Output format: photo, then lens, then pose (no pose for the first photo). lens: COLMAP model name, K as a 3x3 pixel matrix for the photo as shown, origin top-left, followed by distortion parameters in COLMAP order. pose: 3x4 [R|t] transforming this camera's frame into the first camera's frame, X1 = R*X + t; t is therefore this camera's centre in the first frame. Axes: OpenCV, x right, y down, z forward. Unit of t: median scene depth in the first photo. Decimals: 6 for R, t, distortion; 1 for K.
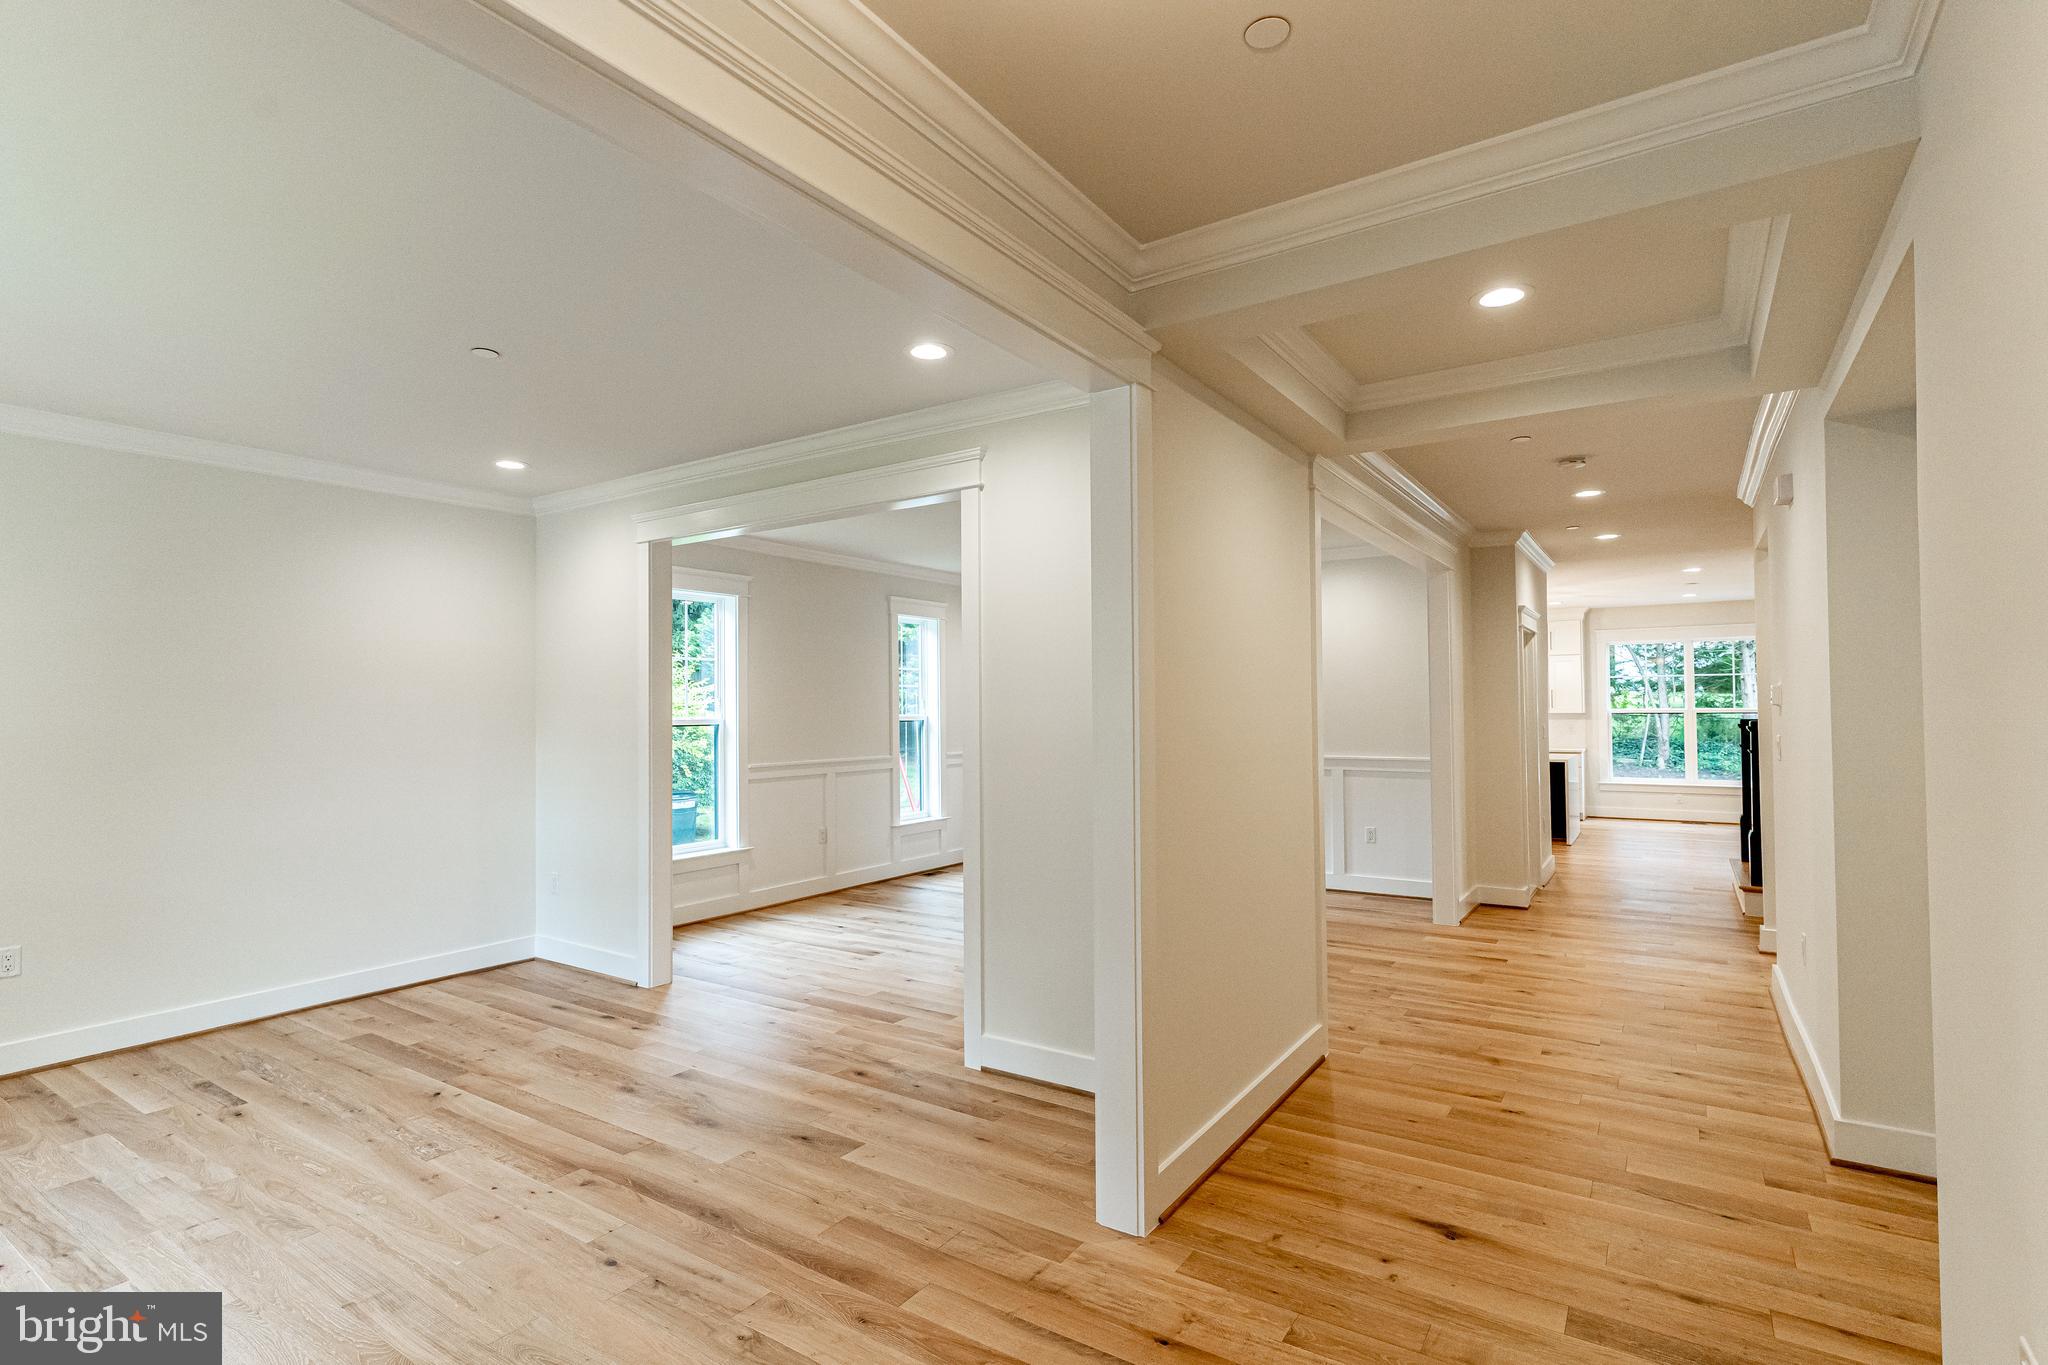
lens RADIAL K [[980.0, 0, 1028.6], [0, 980.0, 675.1], [0, 0, 1]] dist [0.003620, 0.000187]
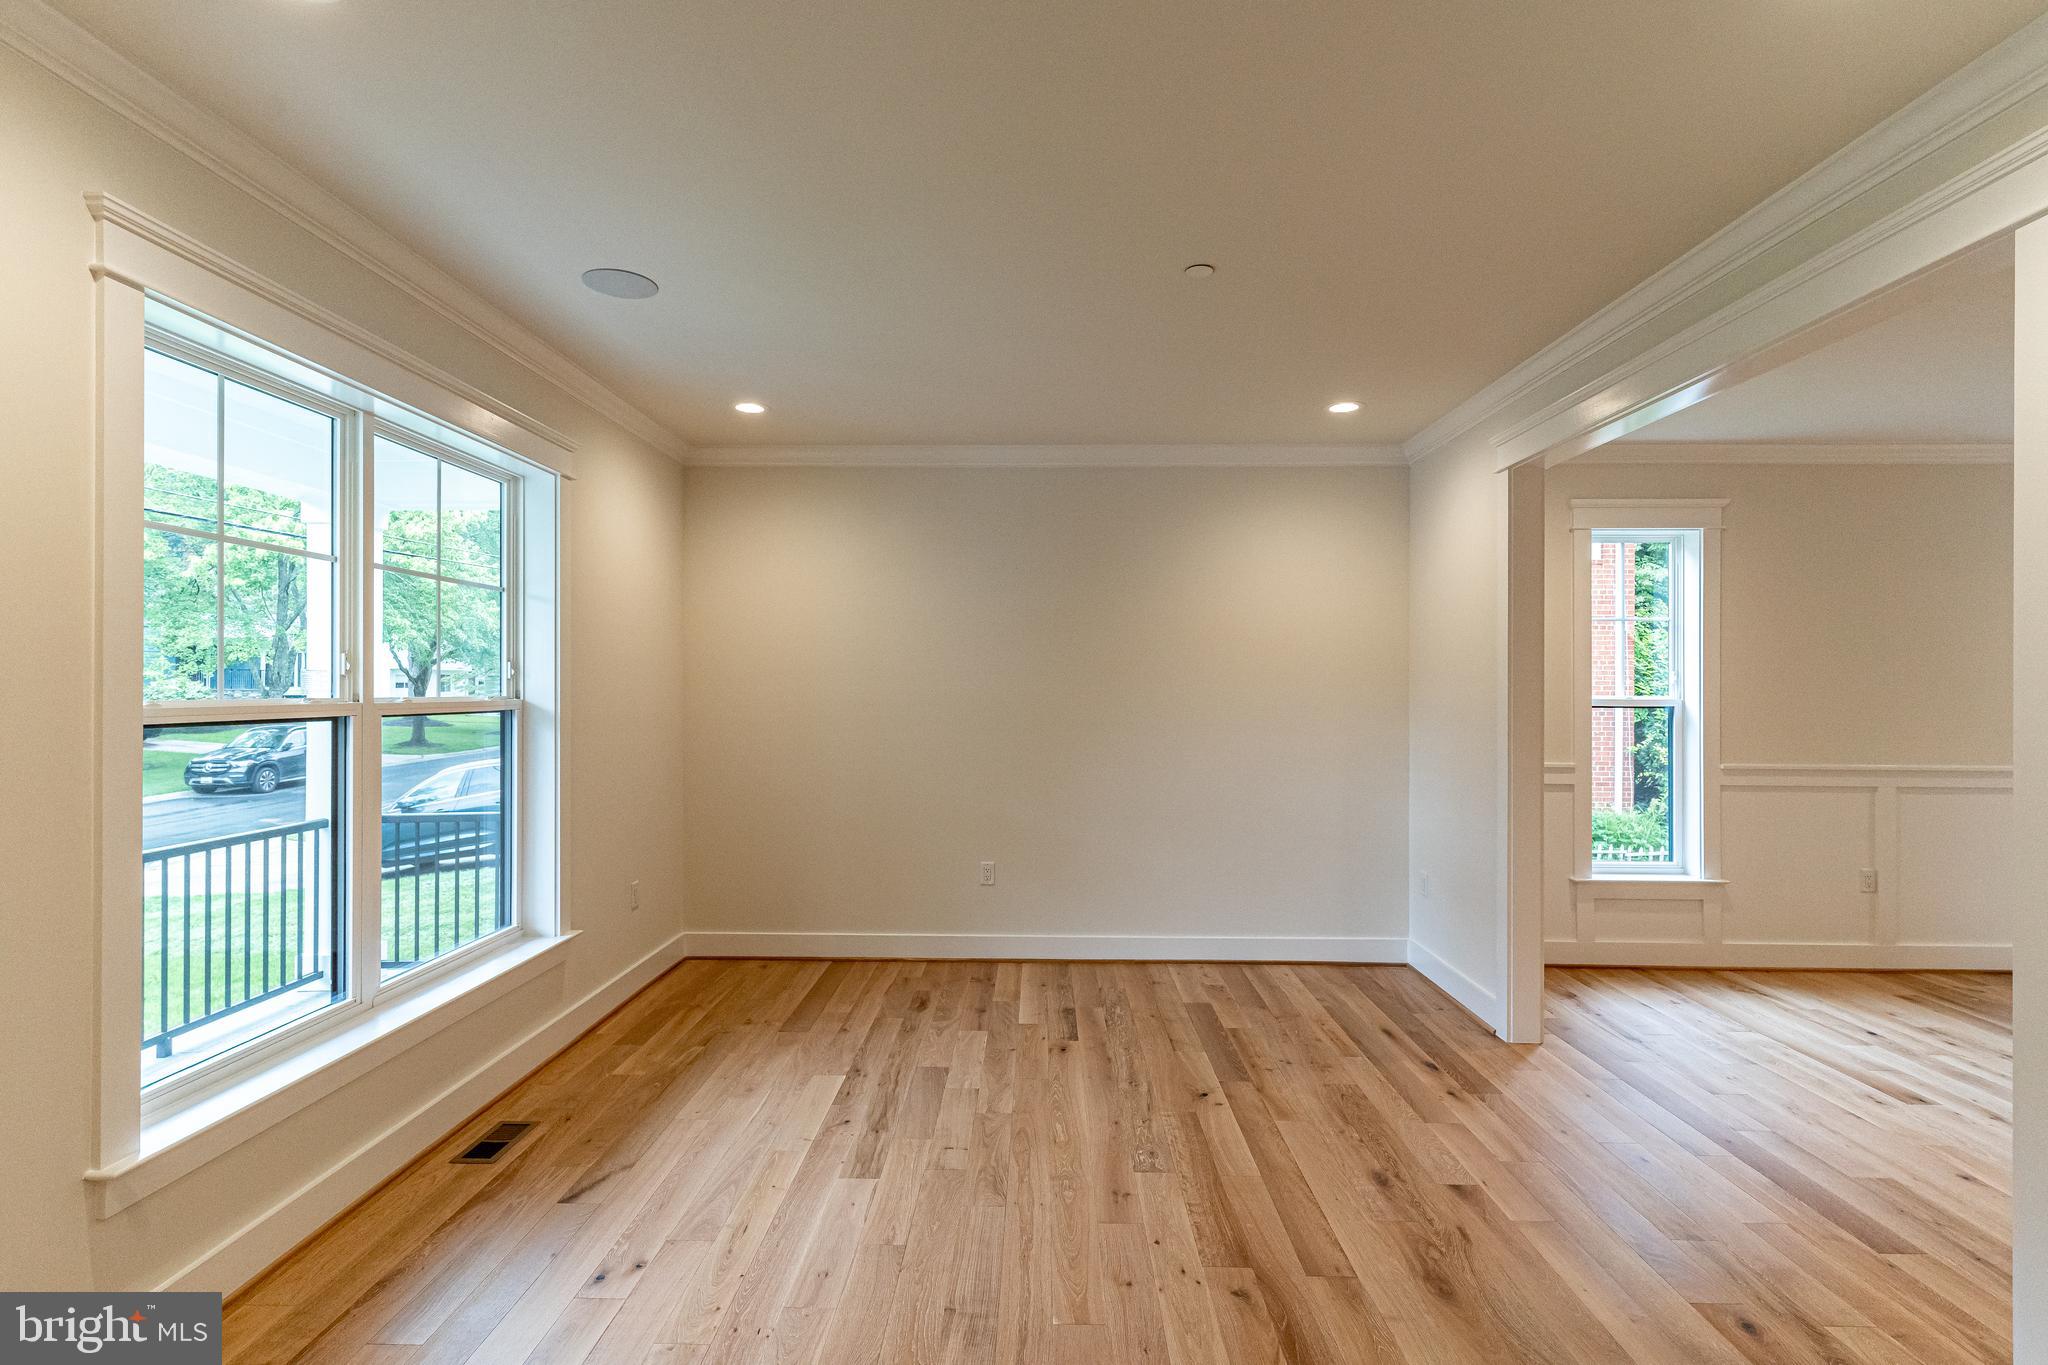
lens RADIAL K [[980.0, 0, 1015.6], [0, 980.0, 679.6], [0, 0, 1]] dist [0.003620, 0.000187]
pose [[0.533020, 0.003825, -0.846094, 0.074042], [0.019882, 0.999657, 0.017045, 0.012387], [0.845869, -0.025907, 0.532761, 0.312799]]
